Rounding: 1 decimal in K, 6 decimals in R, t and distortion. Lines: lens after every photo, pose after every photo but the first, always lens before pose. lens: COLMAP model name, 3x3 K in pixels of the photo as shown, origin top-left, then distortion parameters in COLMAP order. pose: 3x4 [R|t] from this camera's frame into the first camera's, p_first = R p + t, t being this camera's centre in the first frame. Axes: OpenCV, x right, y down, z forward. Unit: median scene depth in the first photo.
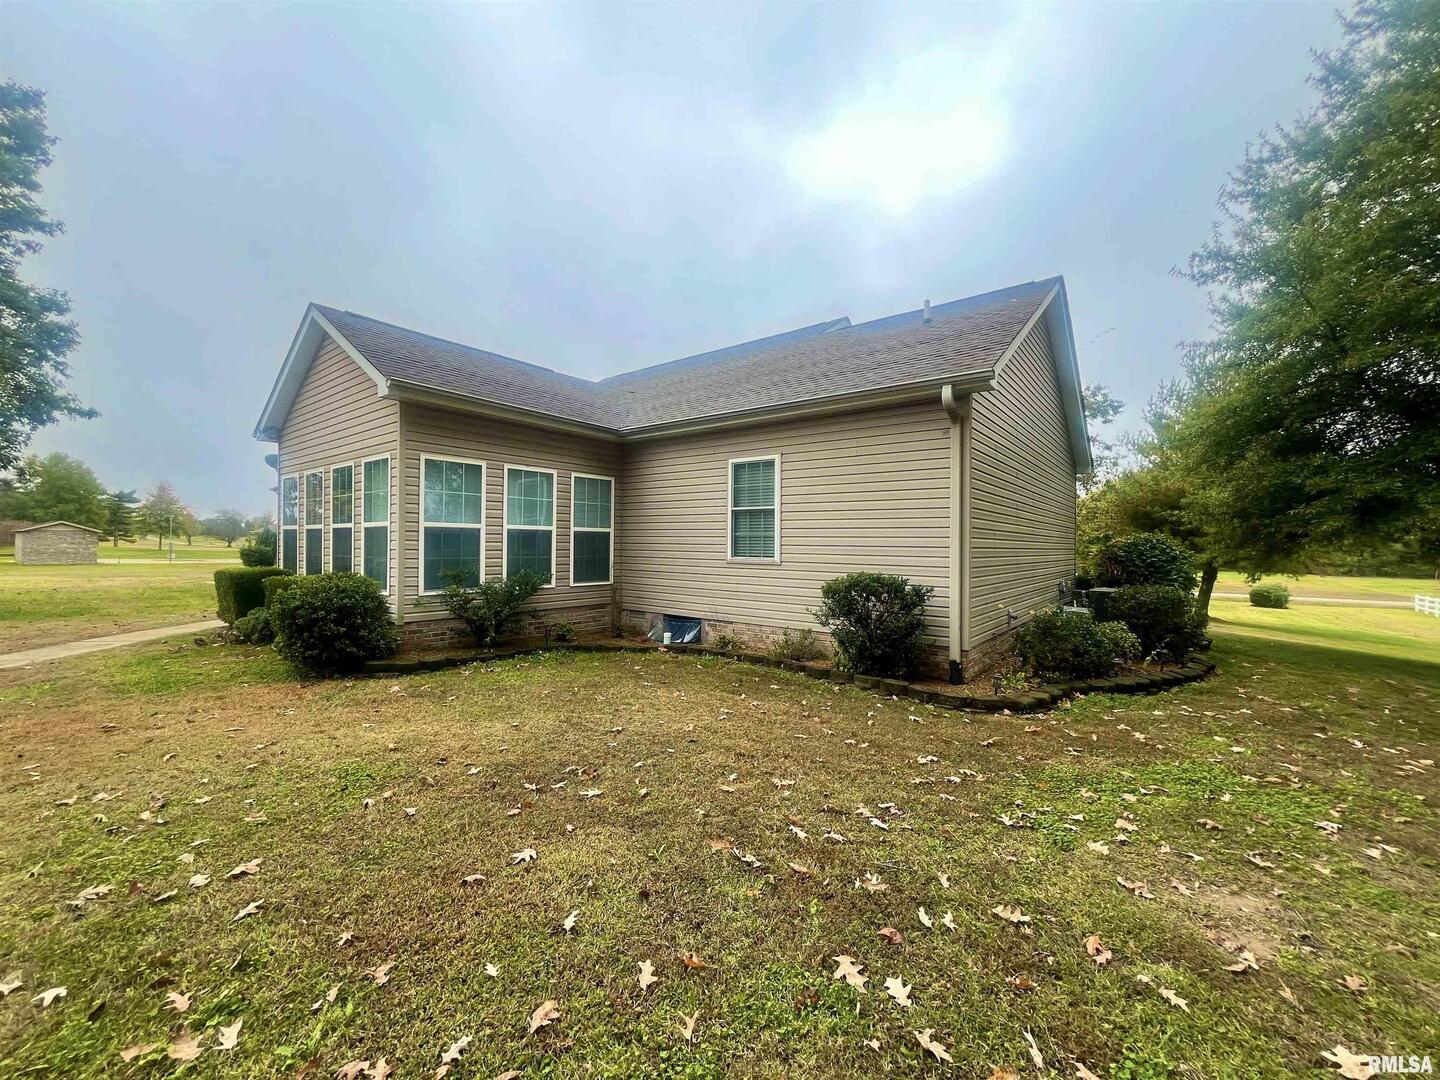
lens RADIAL K [[580.7, 0, 715.6], [0, 580.7, 540.5], [0, 0, 1]] dist [-0.000604, -0.000186]
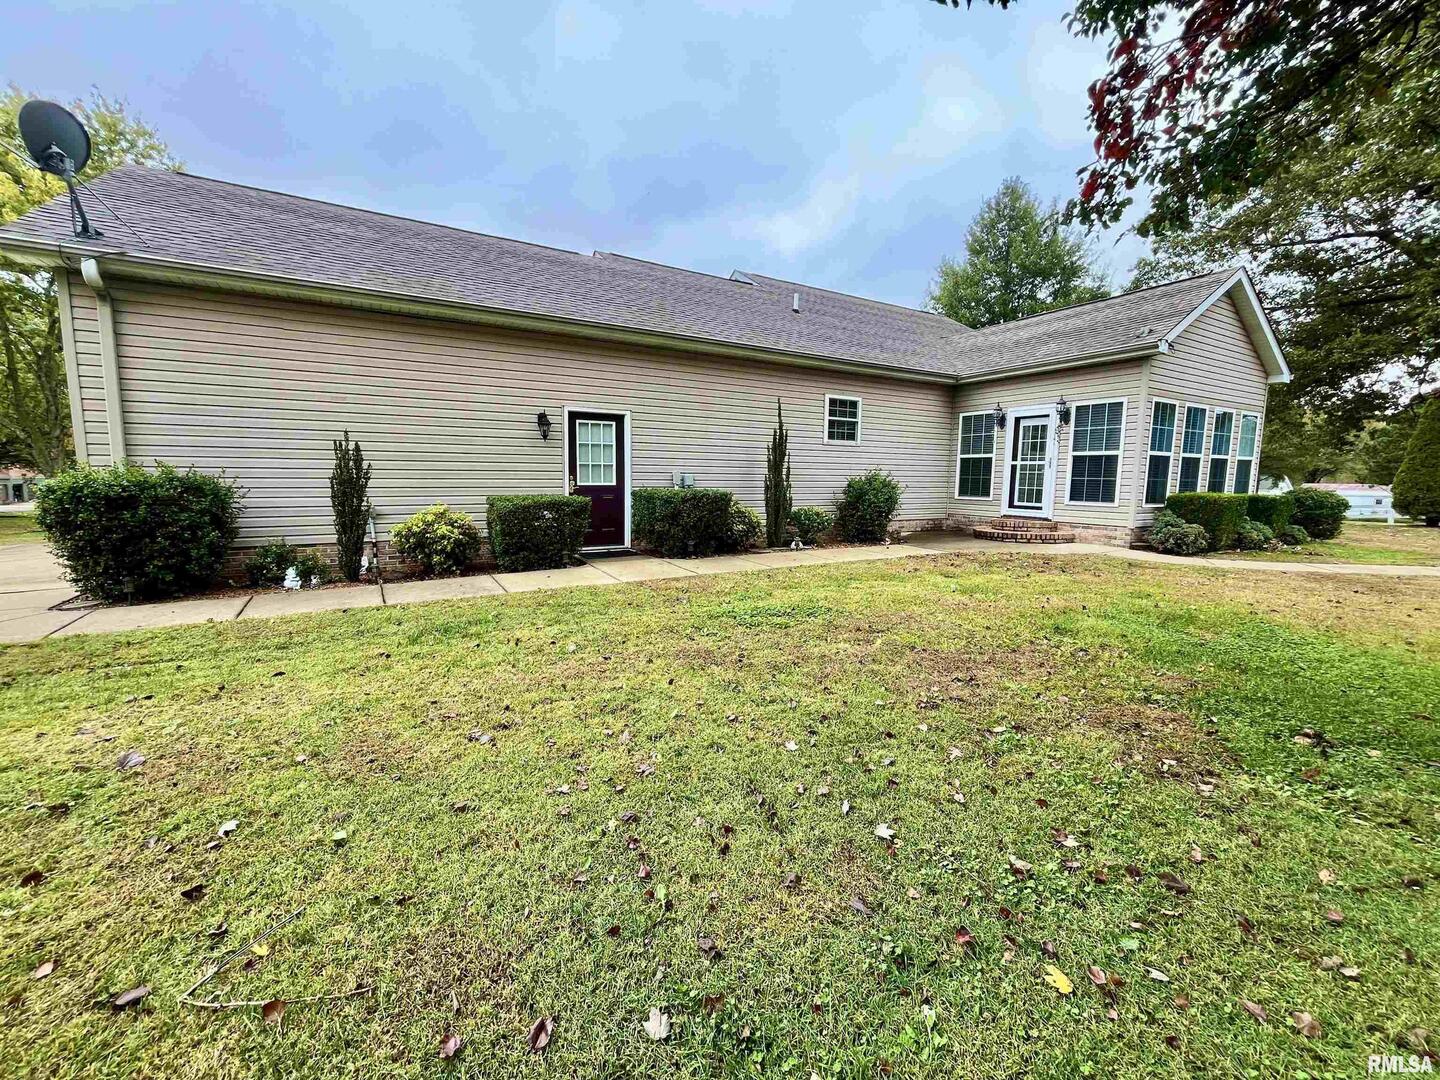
lens RADIAL K [[580.7, 0, 715.6], [0, 580.7, 540.5], [0, 0, 1]] dist [-0.000604, -0.000186]
pose [[0.363309, -0.109009, 0.925270, -2.370090], [-0.012165, 0.992492, 0.121705, 0.021360], [-0.931589, -0.055472, 0.359255, 1.630363]]
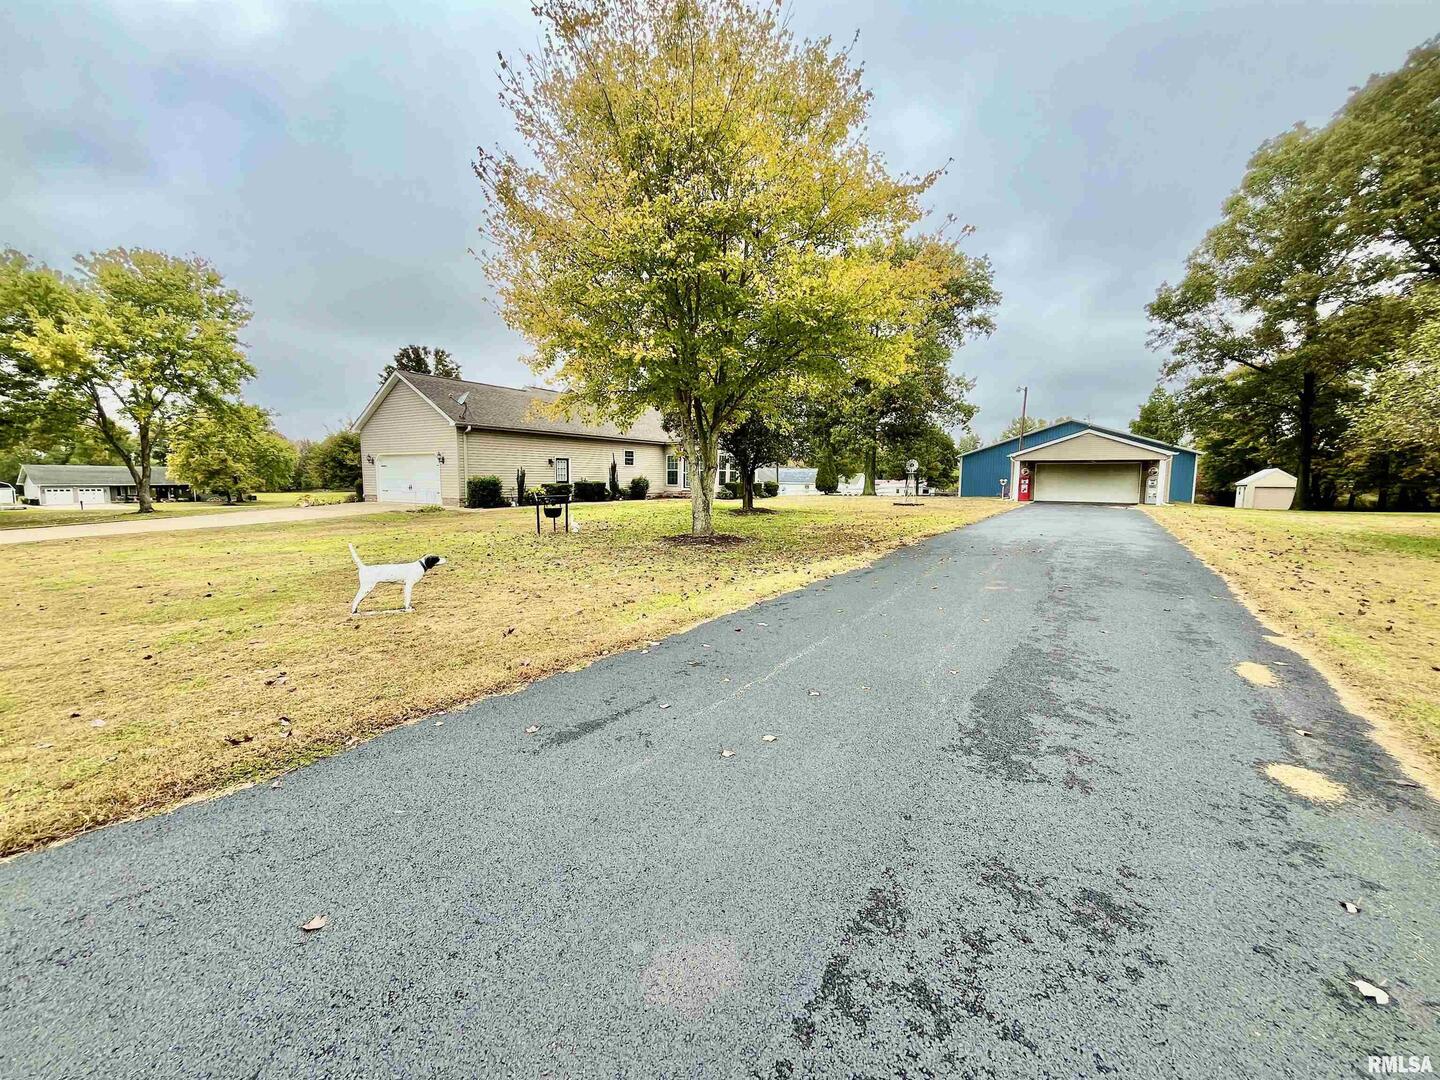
lens RADIAL K [[580.7, 0, 715.6], [0, 580.7, 540.5], [0, 0, 1]] dist [-0.000604, -0.000186]
pose [[-0.110264, -0.115520, 0.987166, -5.021851], [-0.014070, 0.993304, 0.114667, -0.001300], [-0.993803, -0.001245, -0.111151, 1.712376]]
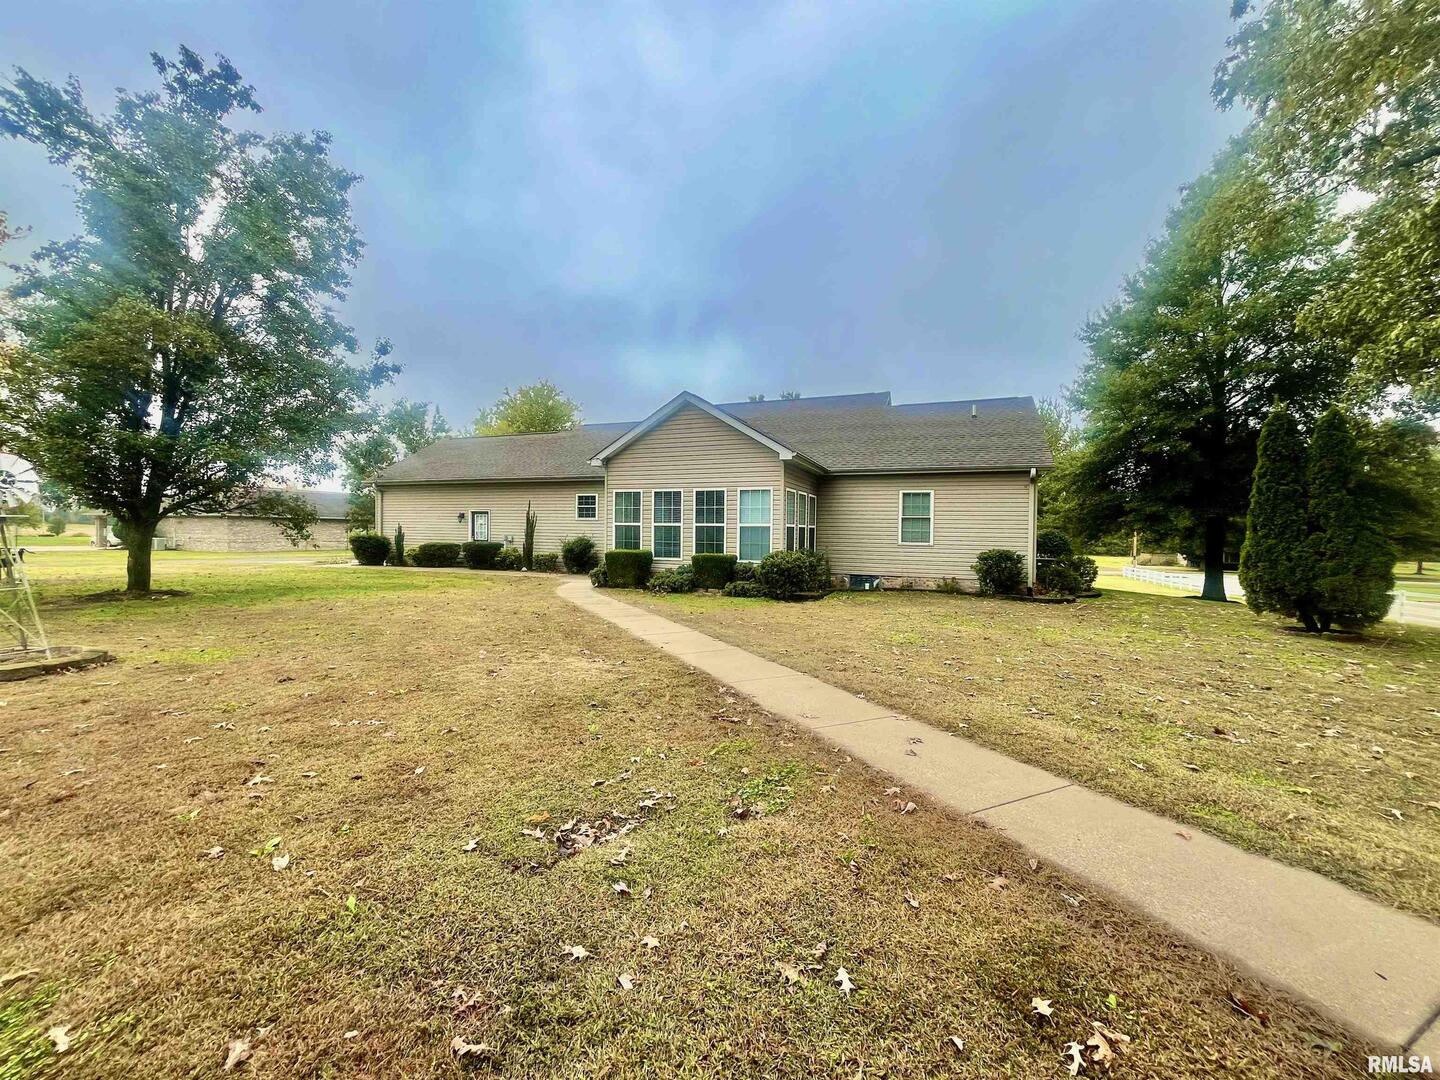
lens RADIAL K [[576.1, 0, 718.8], [0, 576.1, 534.1], [0, 0, 1]] dist [-0.000070, -0.000048]
pose [[0.961074, 0.004184, 0.276261, -1.094243], [-0.007895, 0.999893, 0.012320, -0.015960], [-0.276180, -0.014021, 0.961004, -0.659740]]
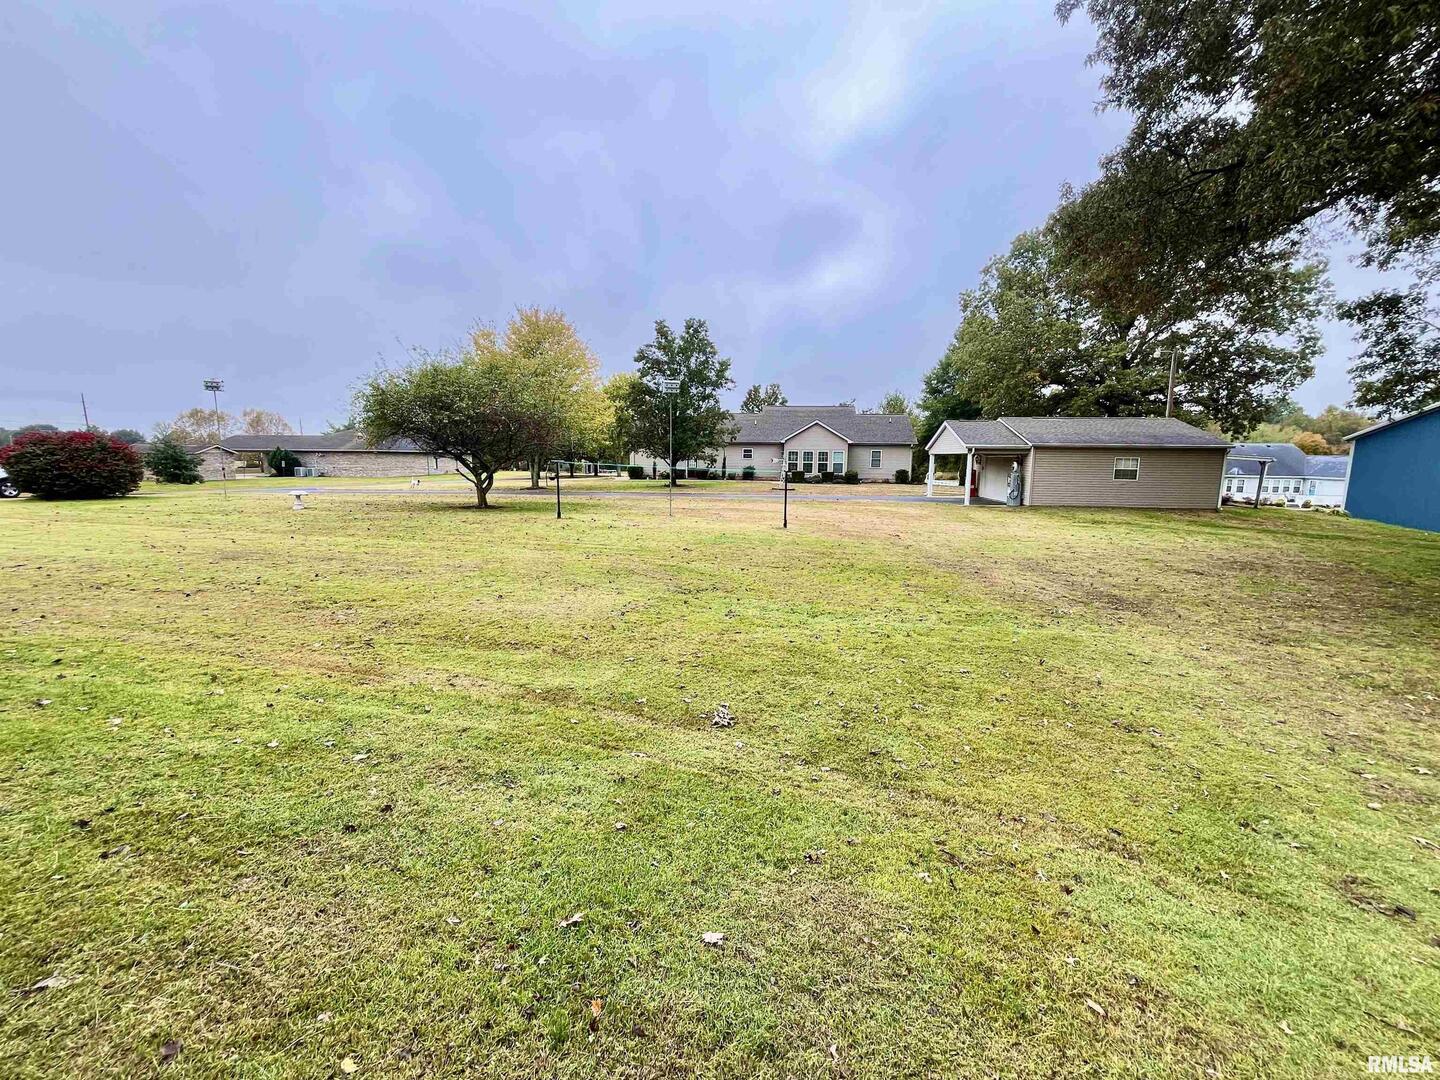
lens RADIAL K [[580.7, 0, 715.6], [0, 580.7, 540.5], [0, 0, 1]] dist [-0.000604, -0.000186]
pose [[0.852769, -0.072872, 0.517180, -4.522341], [-0.007167, 0.988493, 0.151099, -0.118547], [-0.522240, -0.132559, 0.842433, -3.309983]]
